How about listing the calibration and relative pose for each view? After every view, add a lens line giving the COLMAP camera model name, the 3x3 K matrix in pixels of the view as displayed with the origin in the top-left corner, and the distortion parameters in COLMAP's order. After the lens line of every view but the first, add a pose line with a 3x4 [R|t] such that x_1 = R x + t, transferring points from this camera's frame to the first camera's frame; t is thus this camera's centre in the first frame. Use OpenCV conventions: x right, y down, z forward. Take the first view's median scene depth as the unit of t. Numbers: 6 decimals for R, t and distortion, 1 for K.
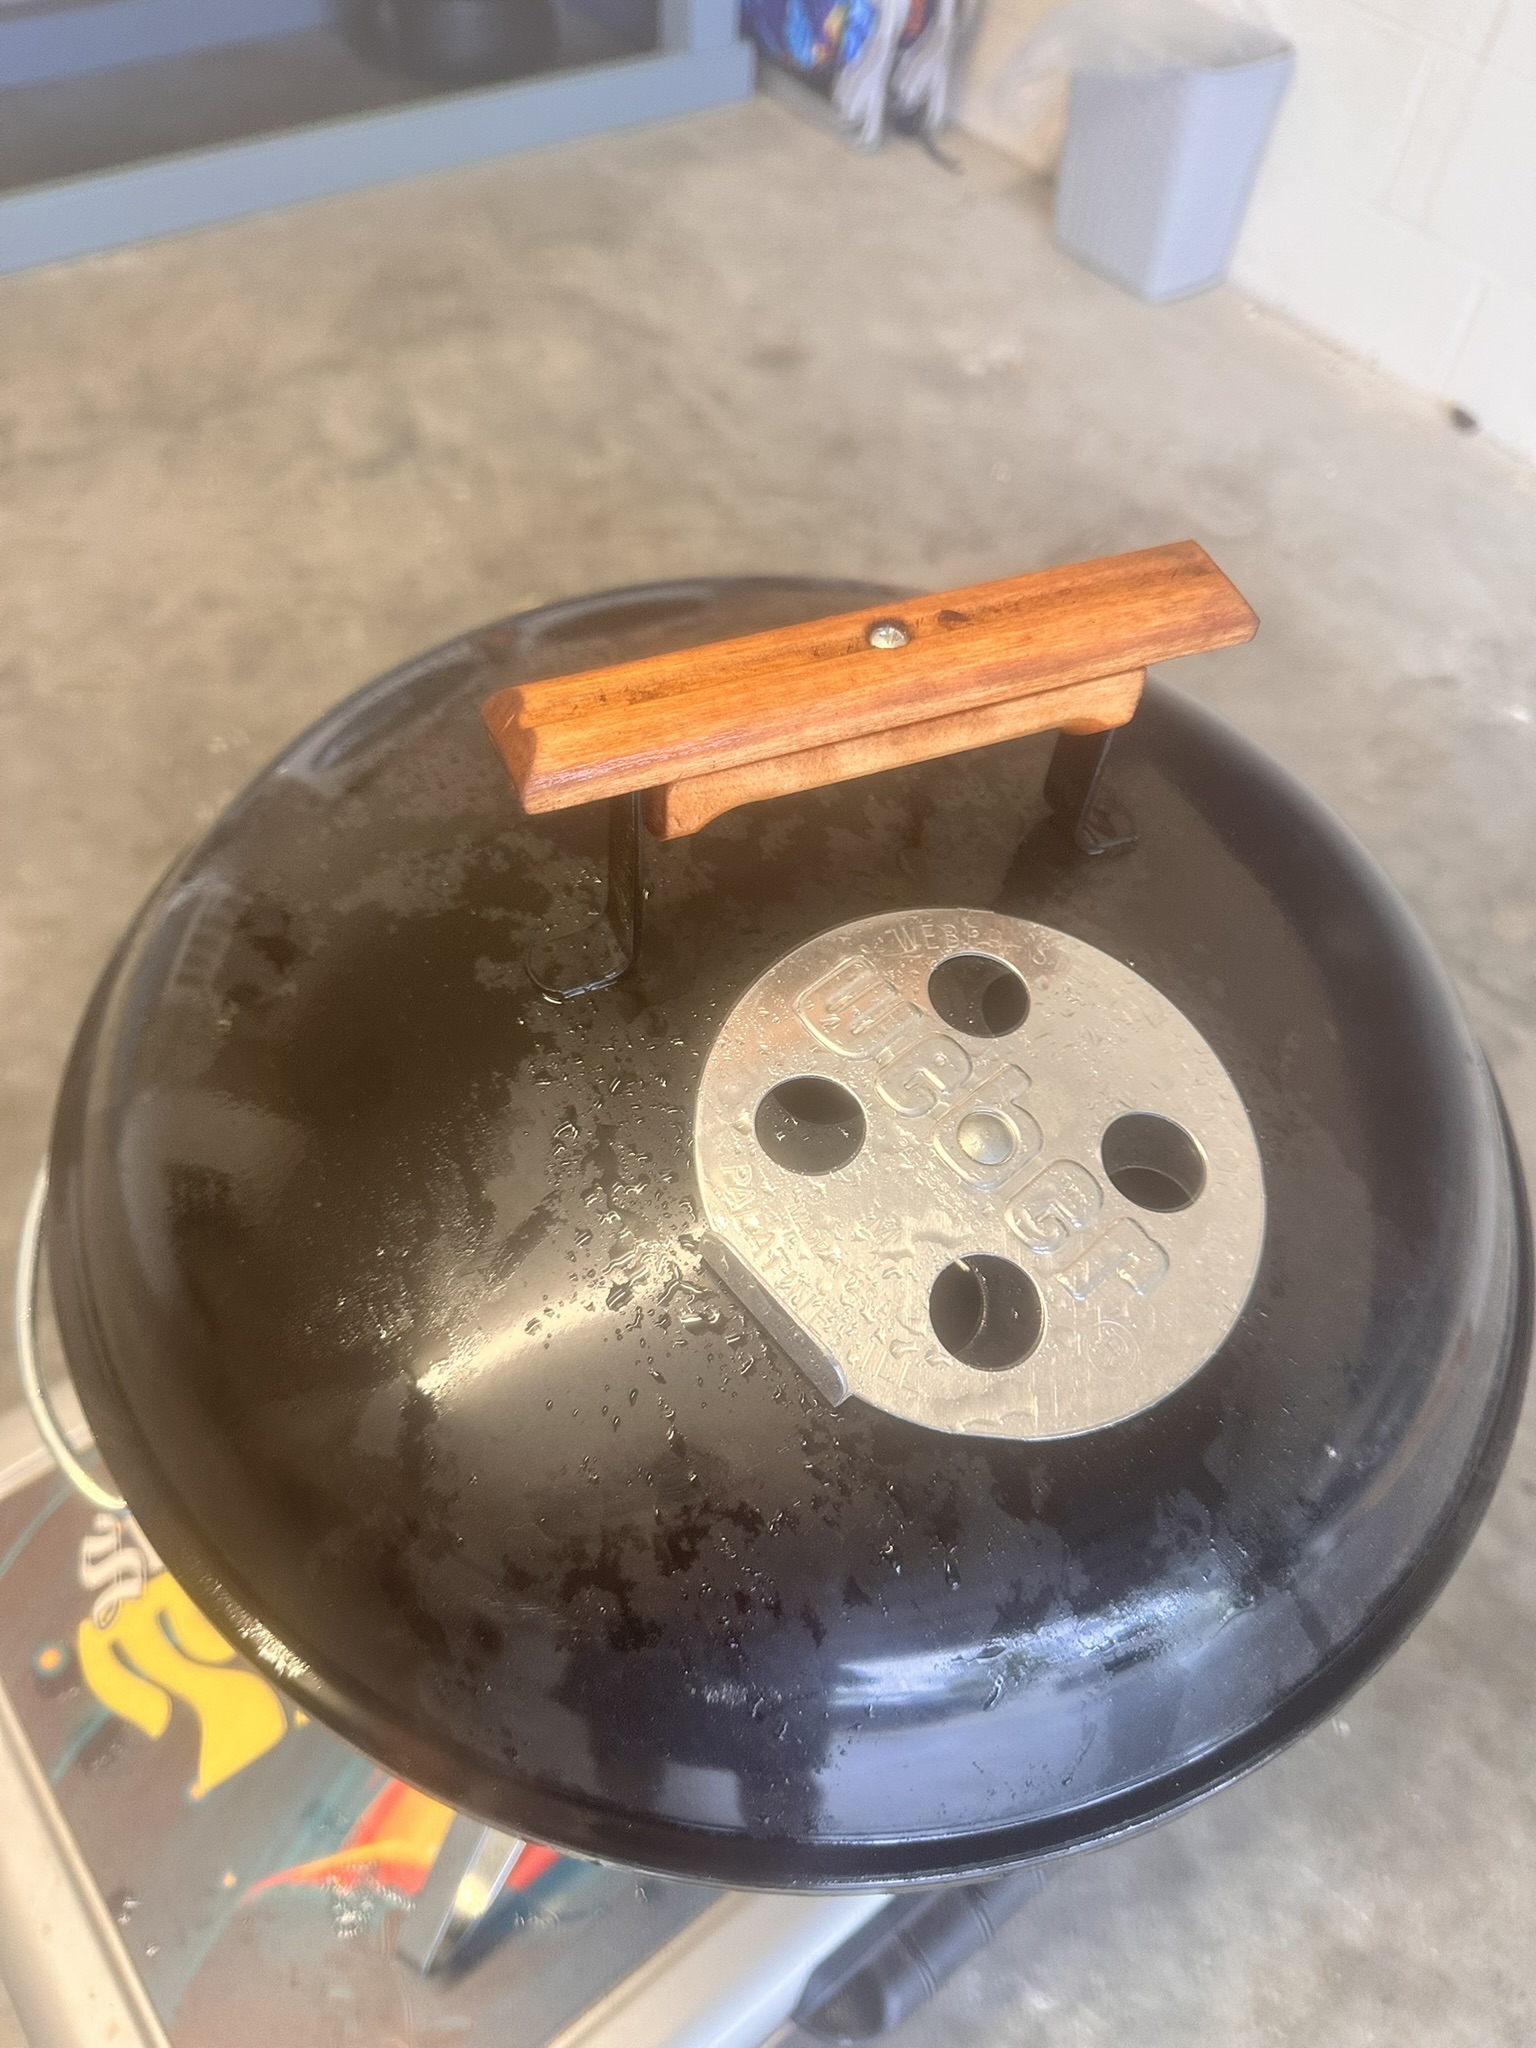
lens RADIAL K [[1486.5, 0, 783.9], [0, 1486.5, 1019.0], [0, 0, 1]] dist [-0.001657, -0.013331]
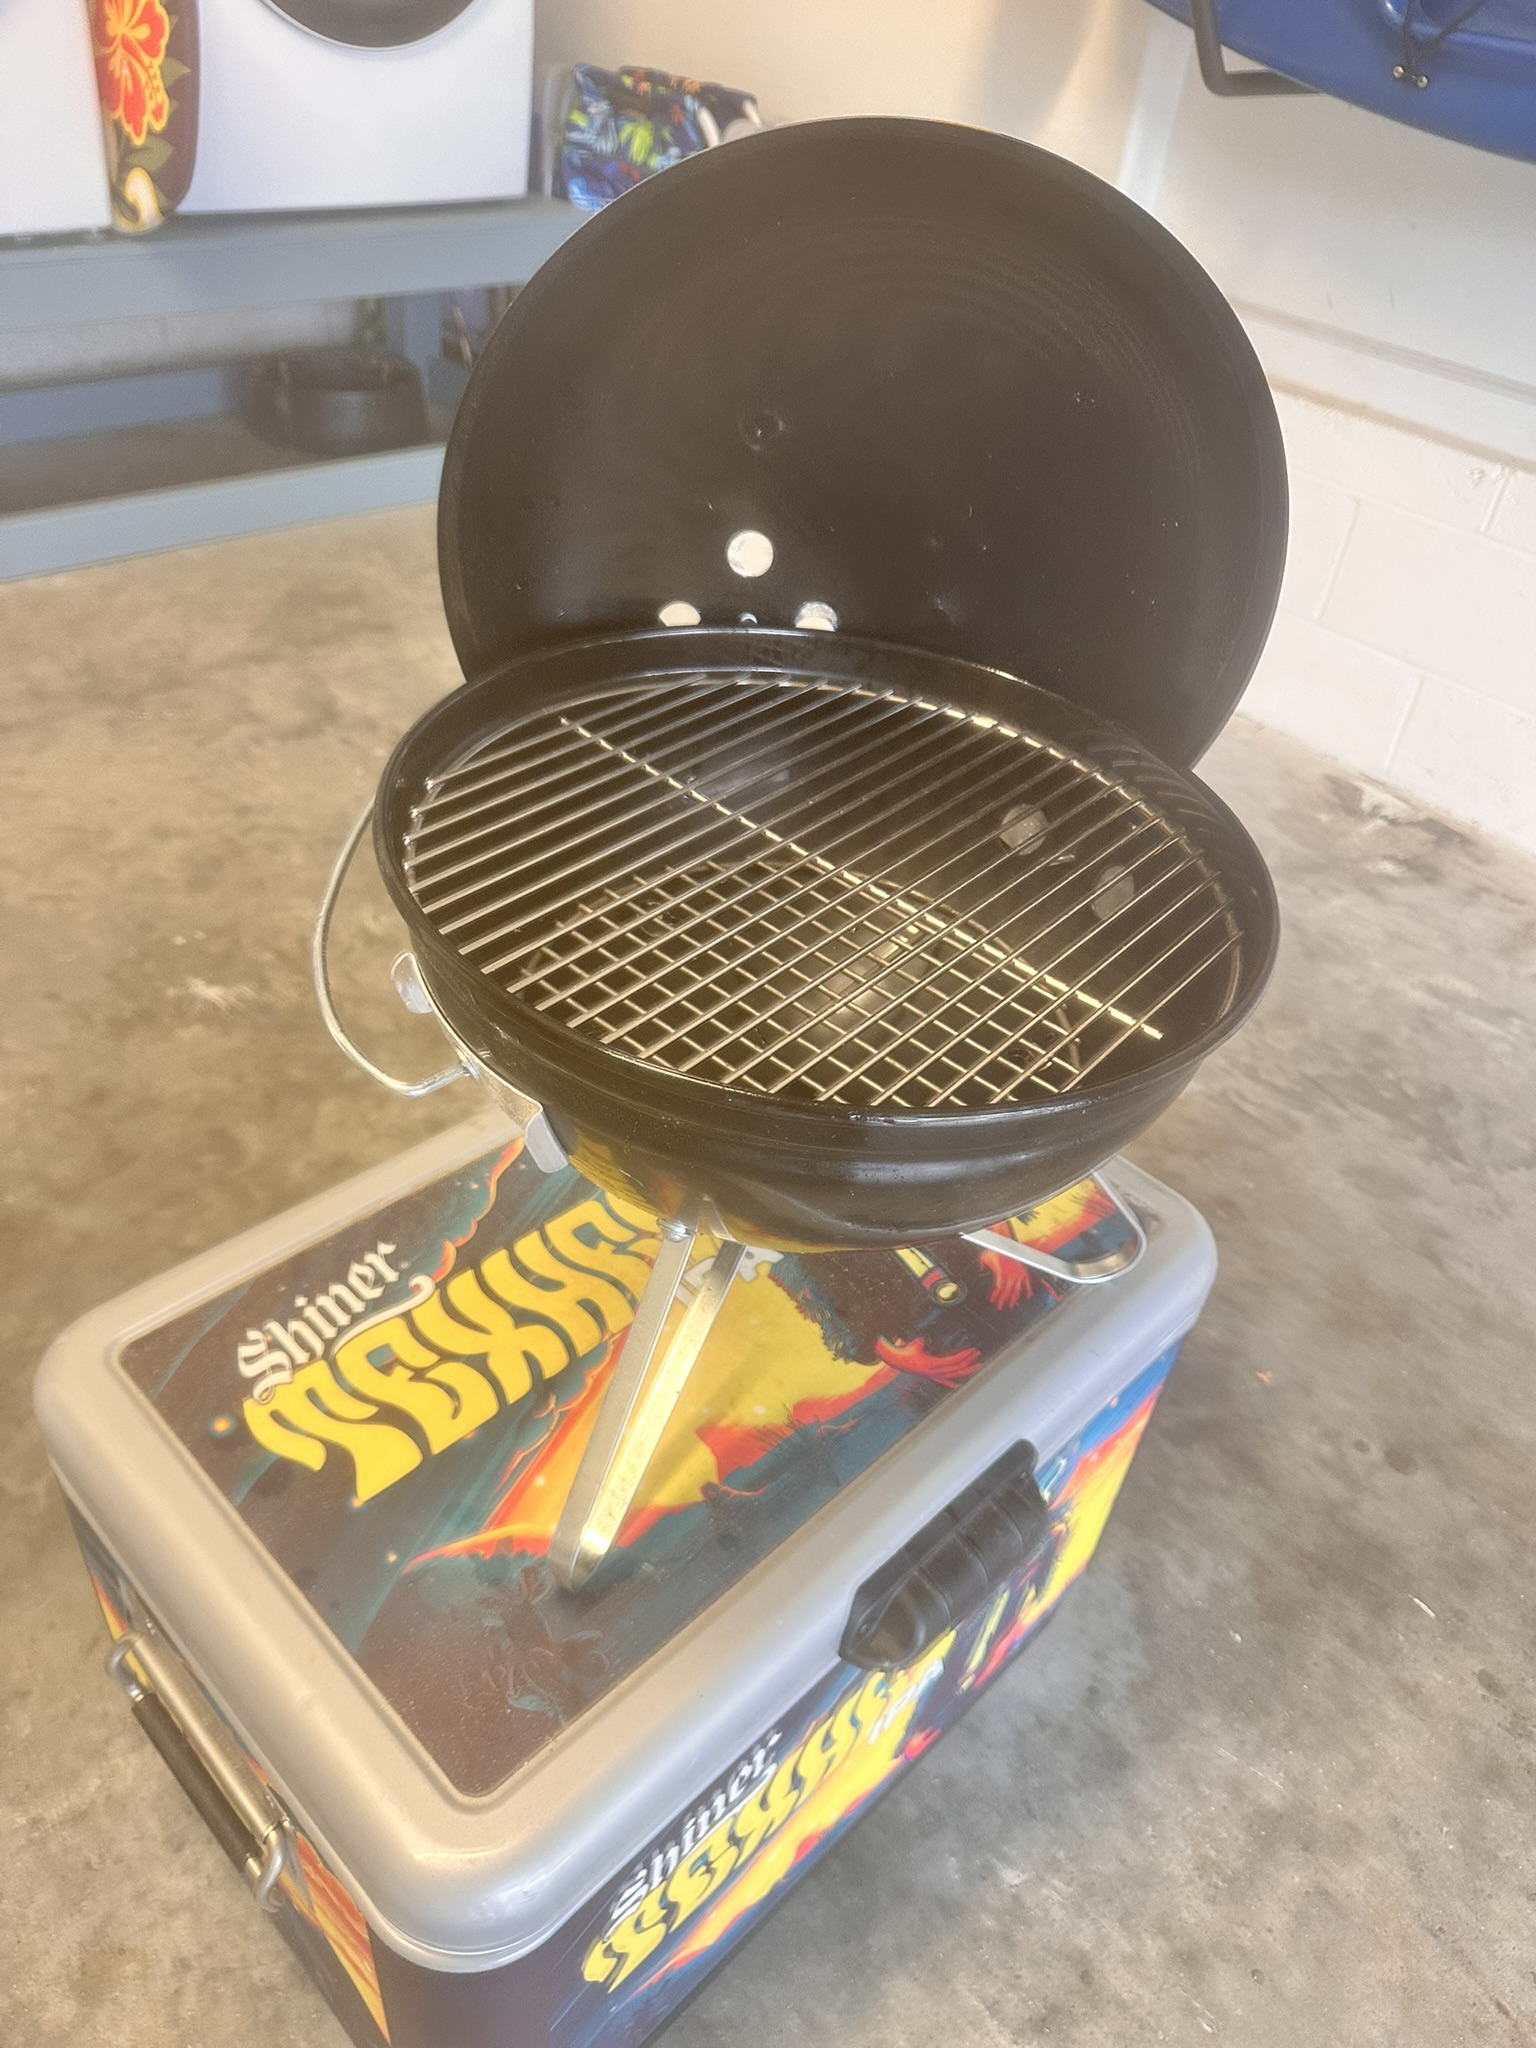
lens RADIAL K [[1439.0, 0, 777.8], [0, 1439.0, 1029.8], [0, 0, 1]] dist [0.034942, -0.043842]
pose [[0.992162, -0.042051, 0.117670, -0.097923], [0.066213, 0.975526, -0.209677, 0.235413], [-0.105973, 0.215825, 0.970664, -0.173735]]
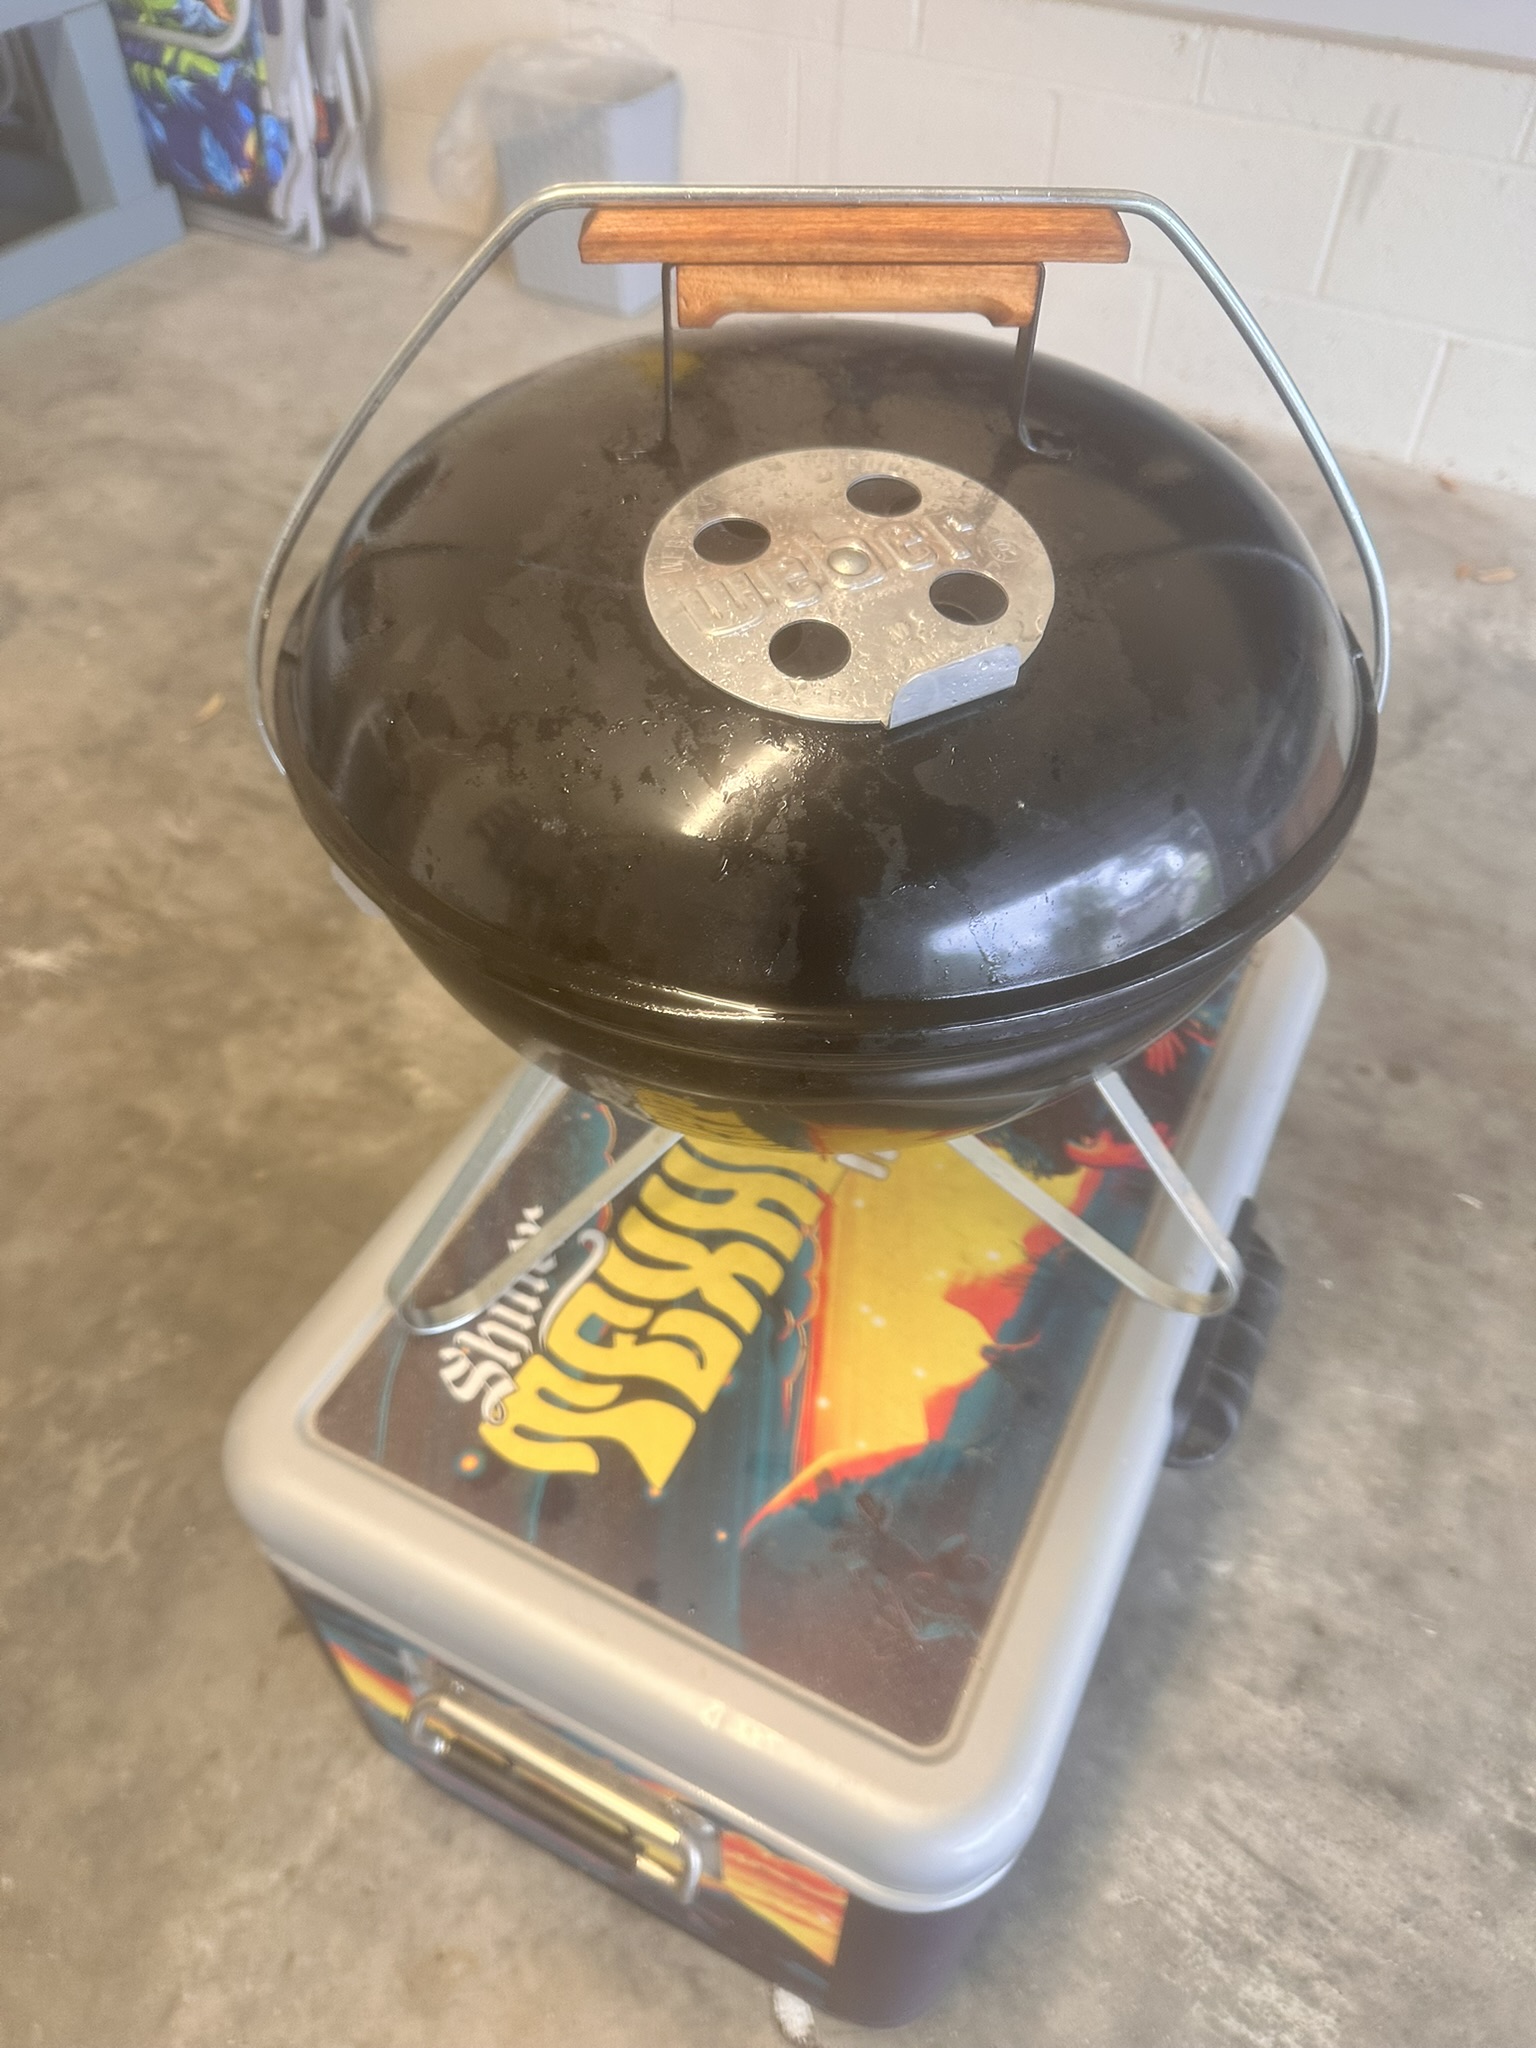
lens RADIAL K [[1448.0, 0, 759.8], [0, 1448.0, 1014.0], [0, 0, 1]] dist [0.048967, -0.059372]
pose [[0.908104, -0.343261, 0.239830, -0.265775], [0.356326, 0.934285, -0.011997, 0.124995], [-0.219951, 0.096352, 0.970741, -0.083355]]
